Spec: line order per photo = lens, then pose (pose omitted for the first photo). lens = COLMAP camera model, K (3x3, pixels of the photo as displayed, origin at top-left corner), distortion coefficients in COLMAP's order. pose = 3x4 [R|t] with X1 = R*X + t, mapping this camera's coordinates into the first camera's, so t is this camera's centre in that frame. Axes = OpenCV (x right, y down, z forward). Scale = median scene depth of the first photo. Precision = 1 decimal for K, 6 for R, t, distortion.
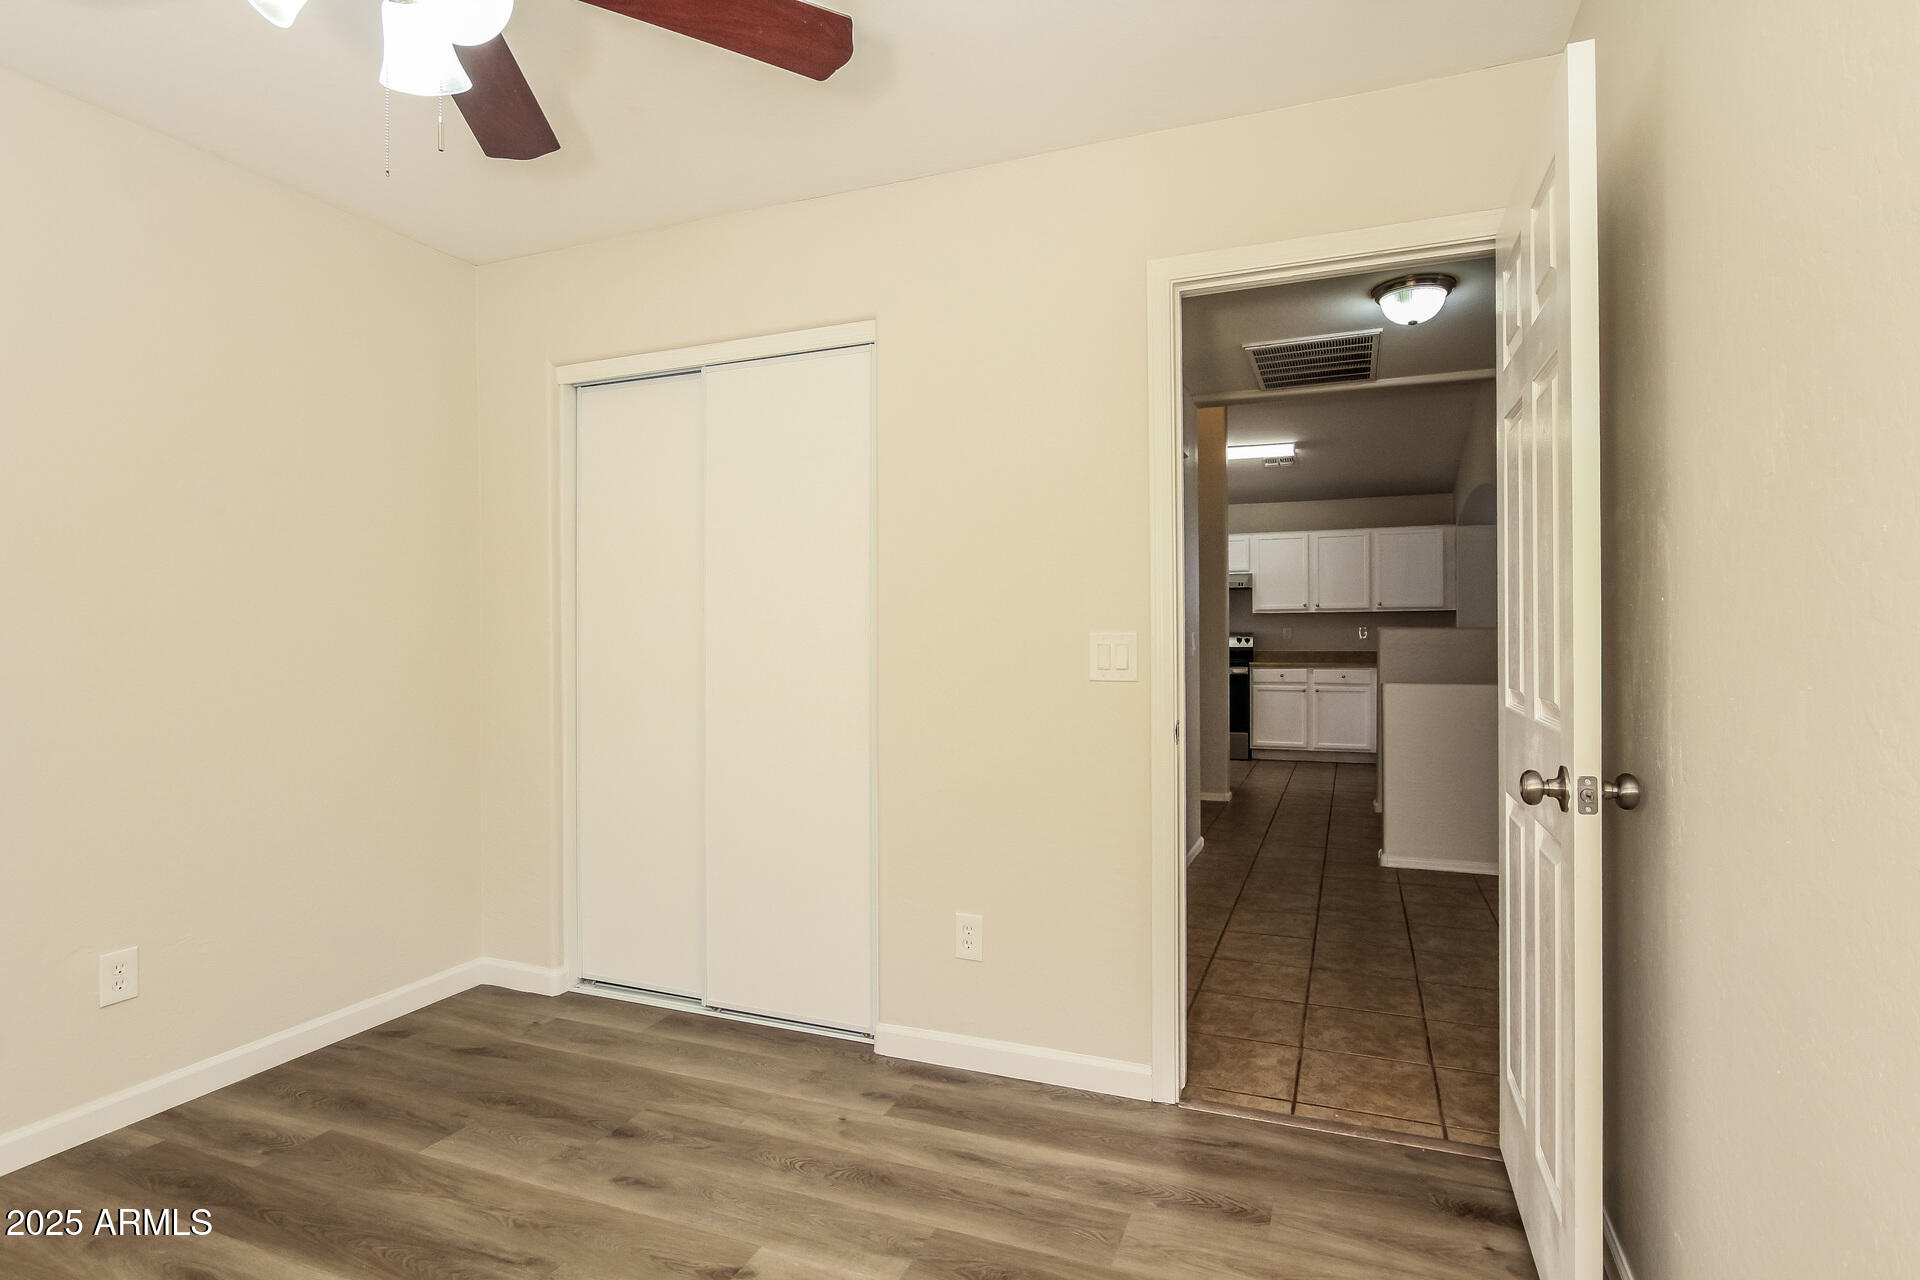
lens RADIAL K [[972.0, 0, 969.6], [0, 972.0, 636.0], [0, 0, 1]] dist [-0.019465, 0.001554]
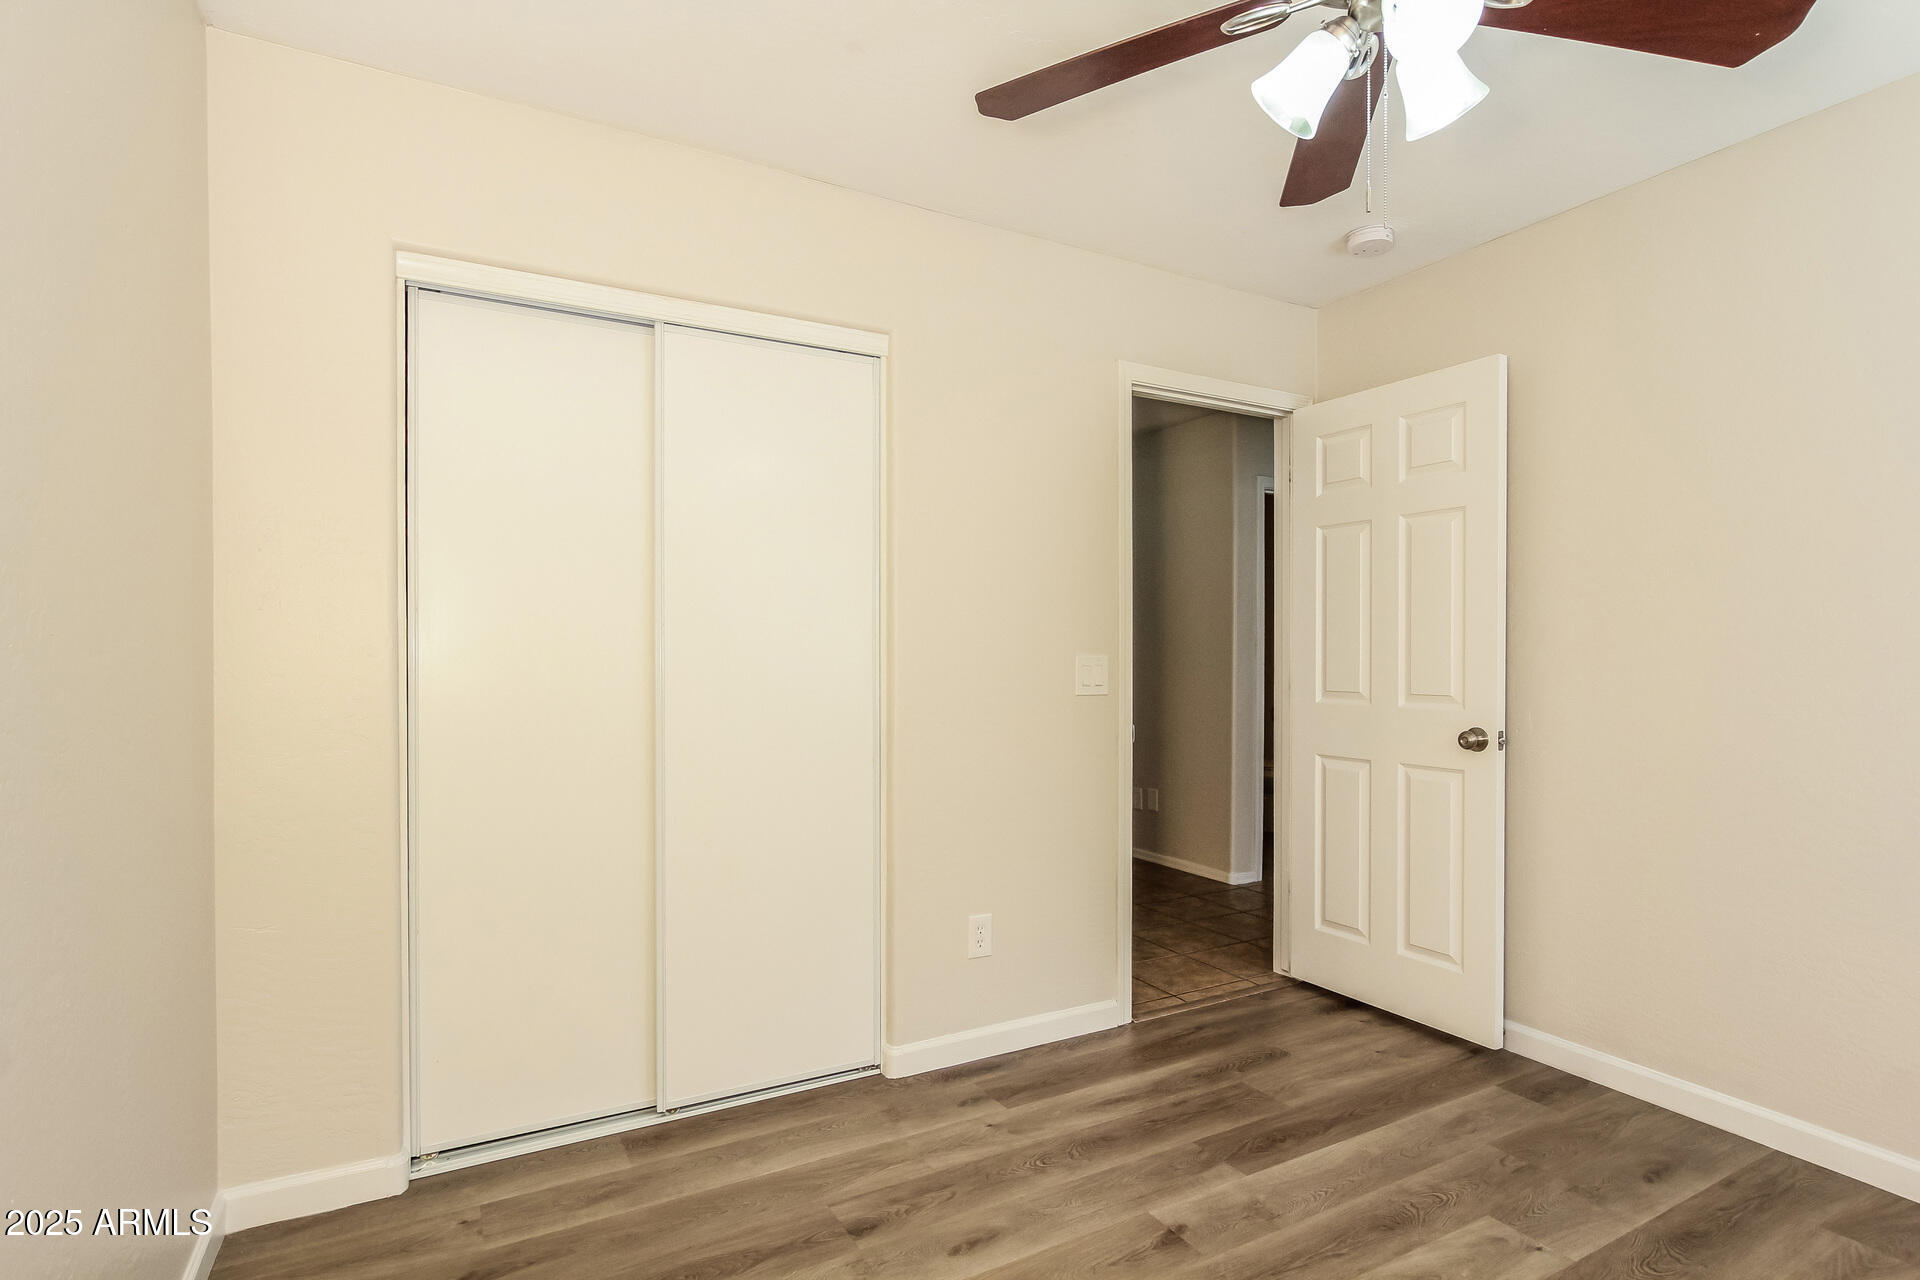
lens RADIAL K [[973.4, 0, 969.1], [0, 973.4, 662.0], [0, 0, 1]] dist [-0.013676, 0.000475]
pose [[0.623007, 0.000161, 0.782216, -0.956209], [-0.003310, 0.999992, 0.002430, 0.002040], [-0.782209, -0.004103, 0.623002, 0.373390]]
